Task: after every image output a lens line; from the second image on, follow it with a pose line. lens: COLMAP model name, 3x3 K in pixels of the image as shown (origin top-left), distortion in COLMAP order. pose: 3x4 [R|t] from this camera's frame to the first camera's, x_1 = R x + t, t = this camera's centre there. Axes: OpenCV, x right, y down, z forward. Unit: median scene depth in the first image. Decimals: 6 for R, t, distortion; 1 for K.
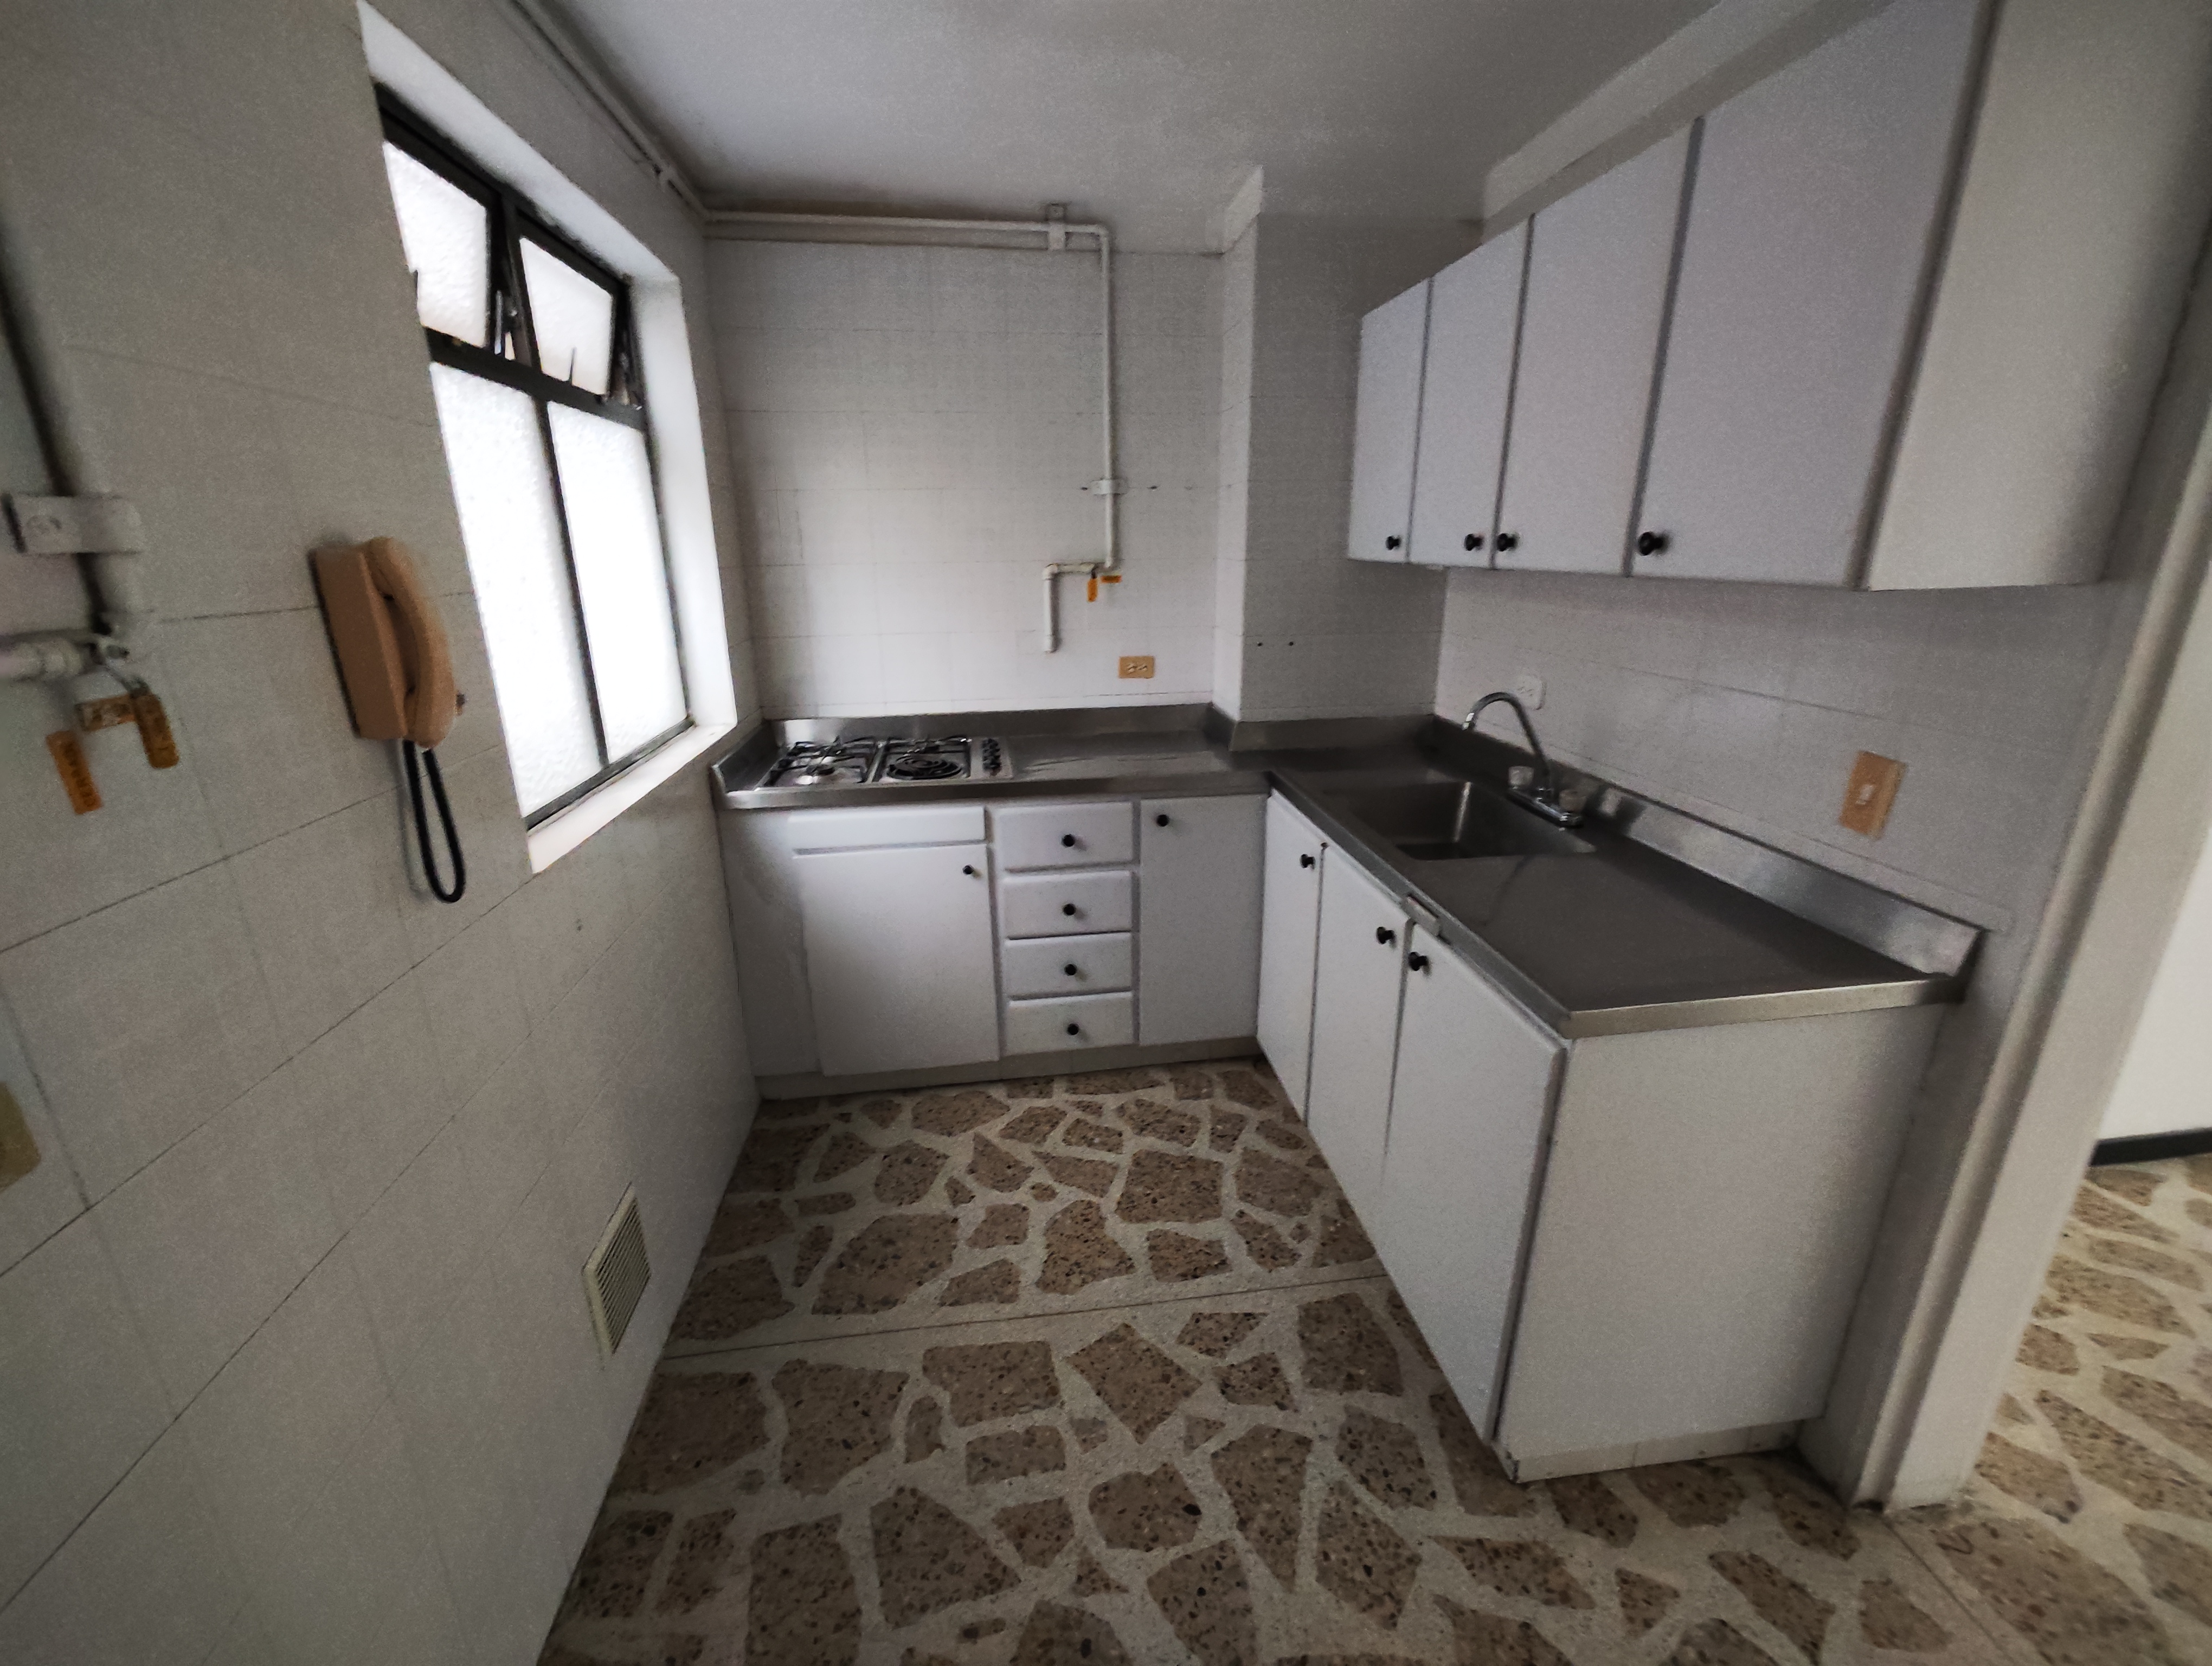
lens RADIAL K [[916.2, 0, 1118.7], [0, 916.2, 835.7], [0, 0, 1]] dist [-0.001880, 0.002053]
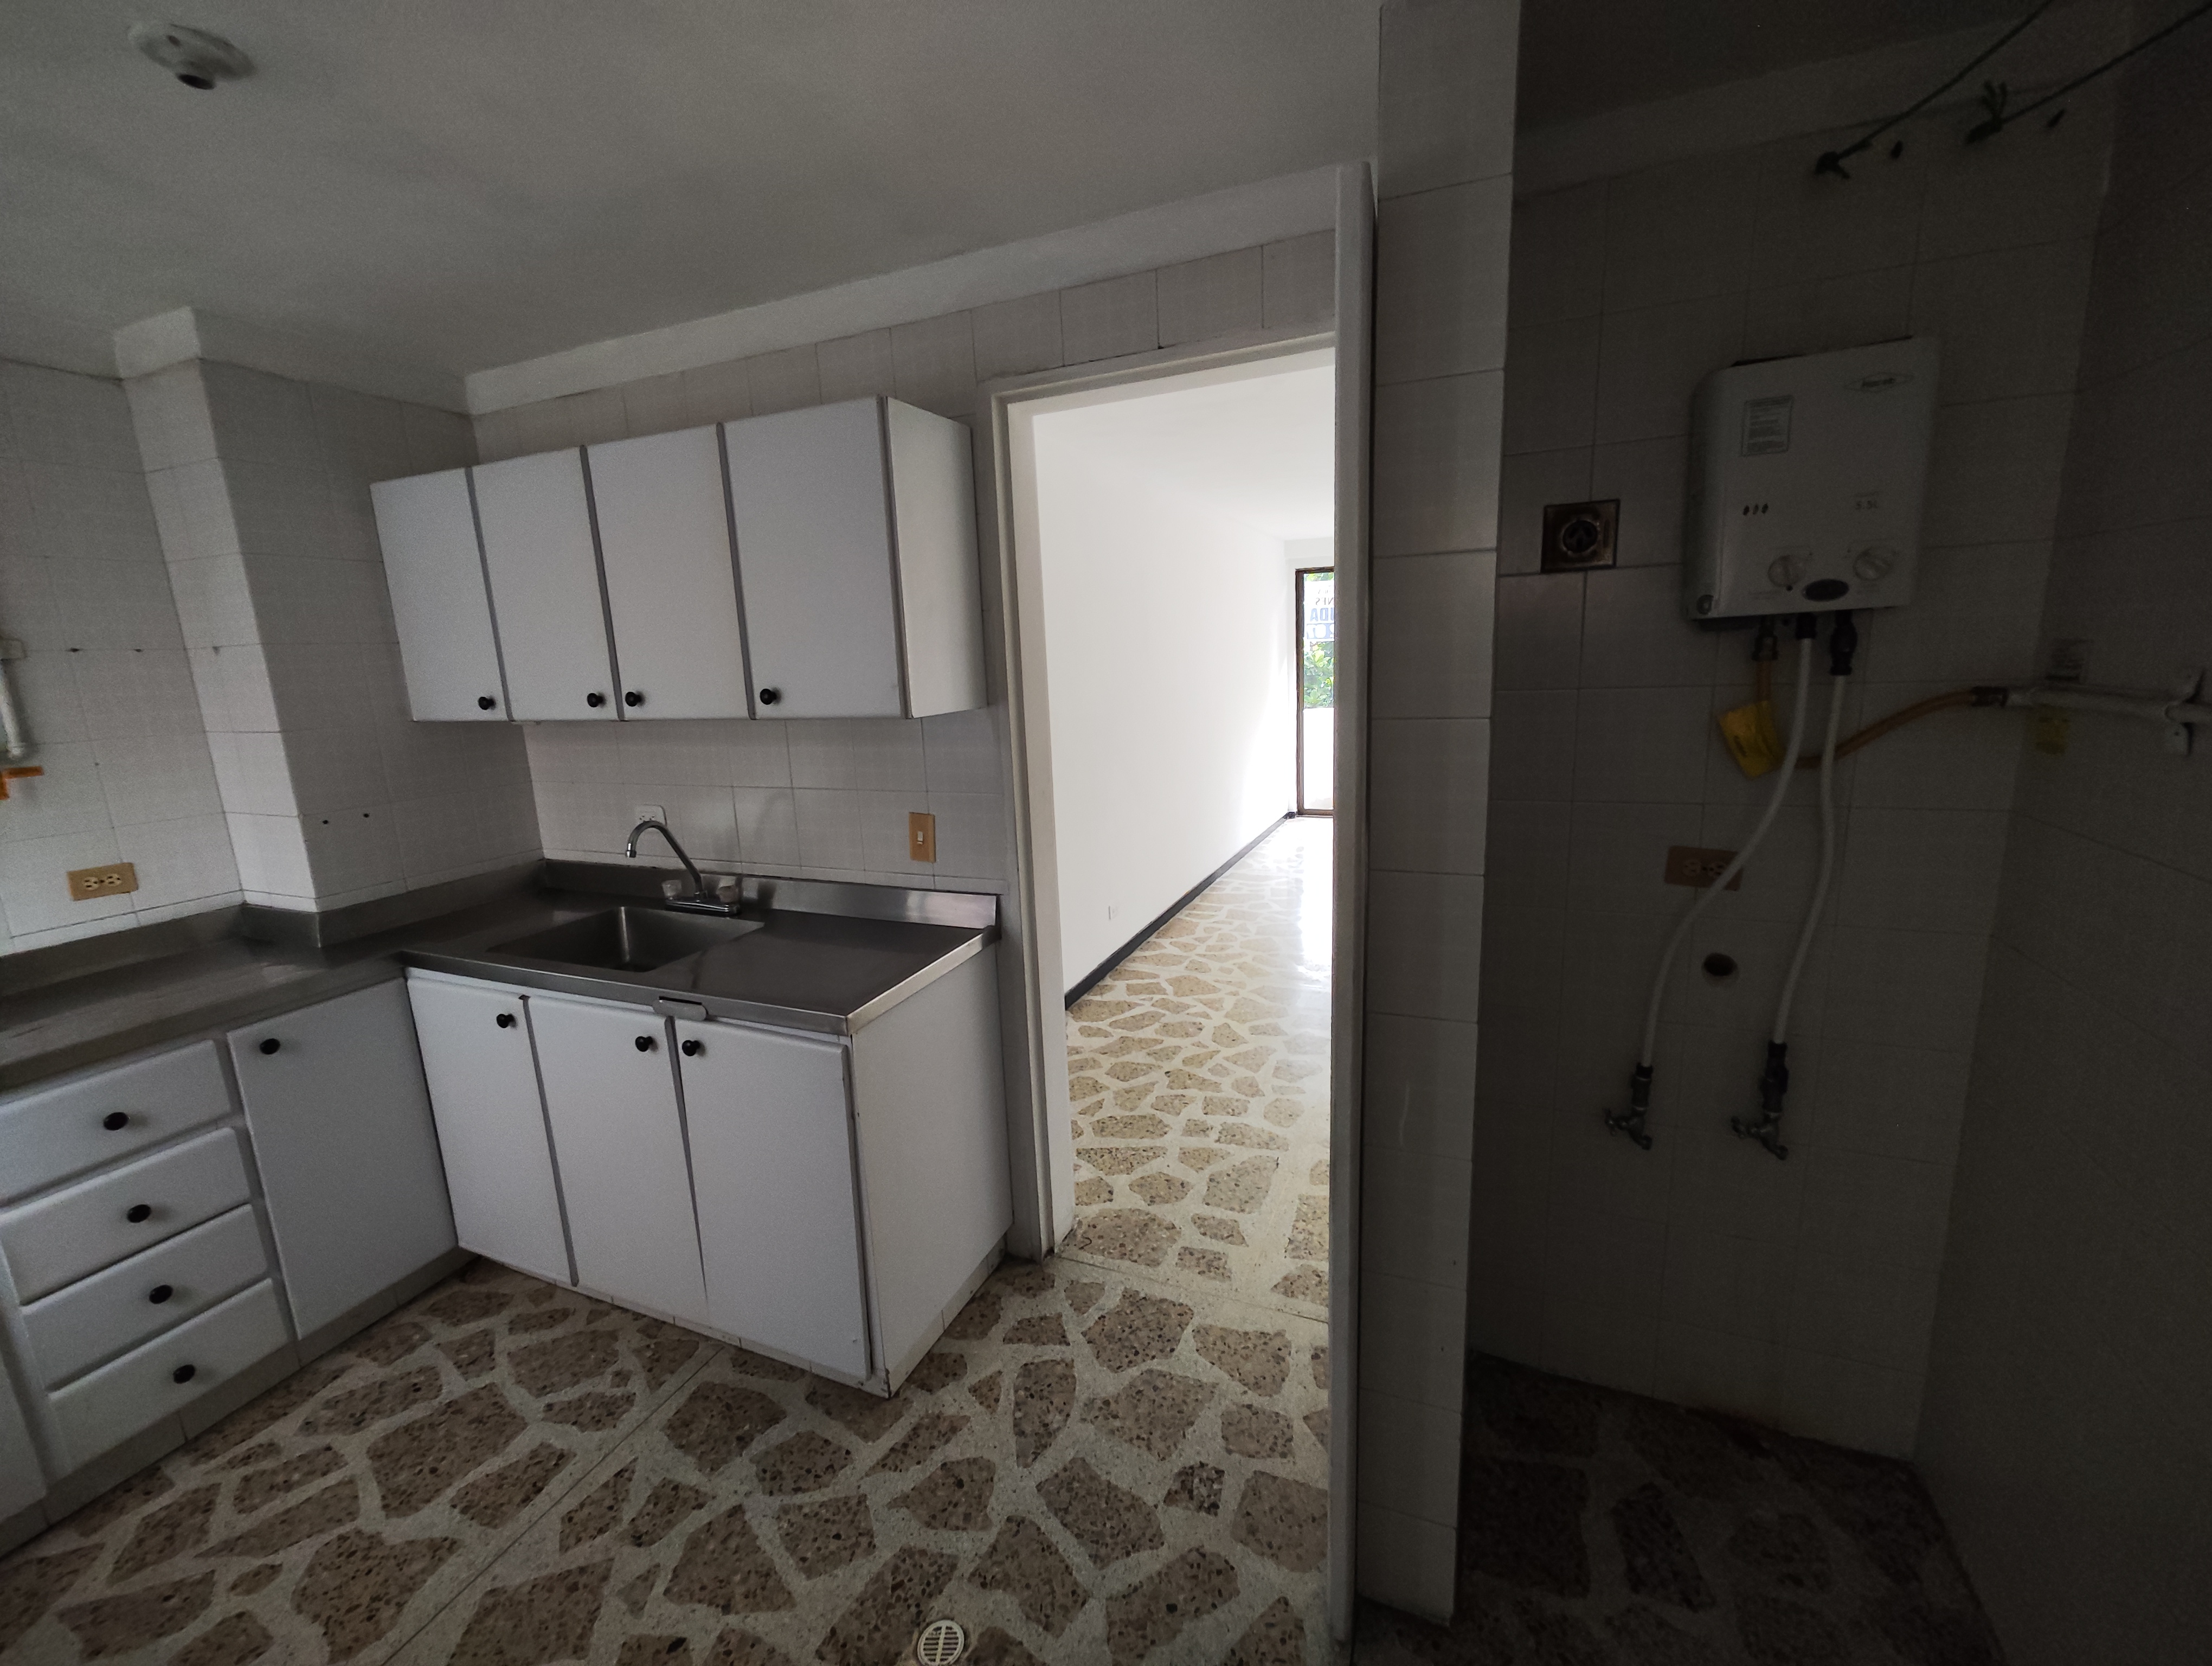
lens RADIAL K [[916.2, 0, 1103.4], [0, 916.2, 837.8], [0, 0, 1]] dist [-0.001880, 0.002053]
pose [[0.503439, -0.184010, 0.844209, -0.297552], [0.296864, 0.954417, 0.030998, 0.001267], [-0.811432, 0.235009, 0.535116, -0.099280]]
